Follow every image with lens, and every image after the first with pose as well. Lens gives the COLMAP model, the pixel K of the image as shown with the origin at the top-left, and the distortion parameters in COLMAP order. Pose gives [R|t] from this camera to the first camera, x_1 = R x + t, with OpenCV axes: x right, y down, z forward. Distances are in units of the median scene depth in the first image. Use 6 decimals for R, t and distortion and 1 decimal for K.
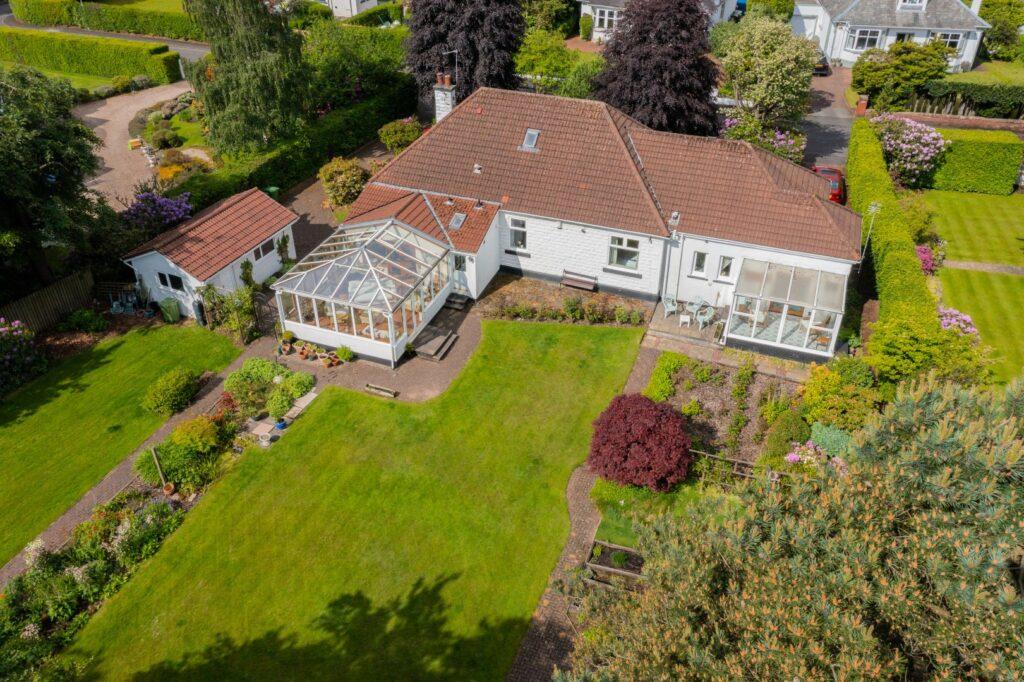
lens RADIAL K [[783.7, 0, 512.0], [0, 783.7, 341.0], [0, 0, 1]] dist [-0.035465, 0.001108]
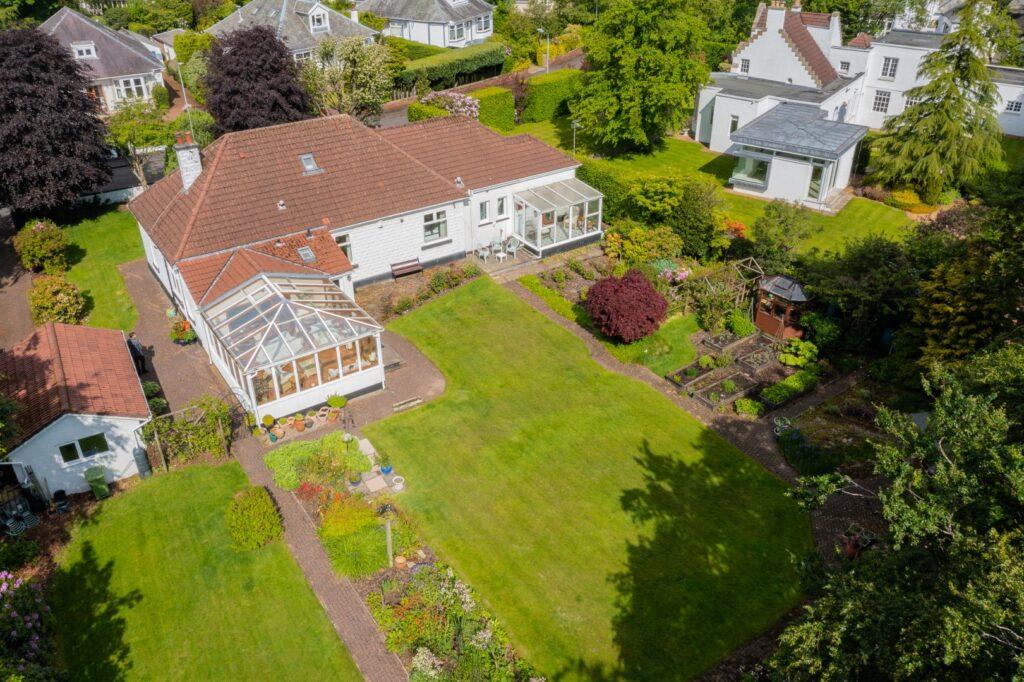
lens RADIAL K [[783.7, 0, 512.0], [0, 783.7, 341.0], [0, 0, 1]] dist [-0.035465, 0.001108]
pose [[0.584291, -0.428250, 0.689352, -0.673633], [0.475324, 0.869076, 0.137019, -0.072365], [-0.657778, 0.247606, 0.711351, 0.158401]]
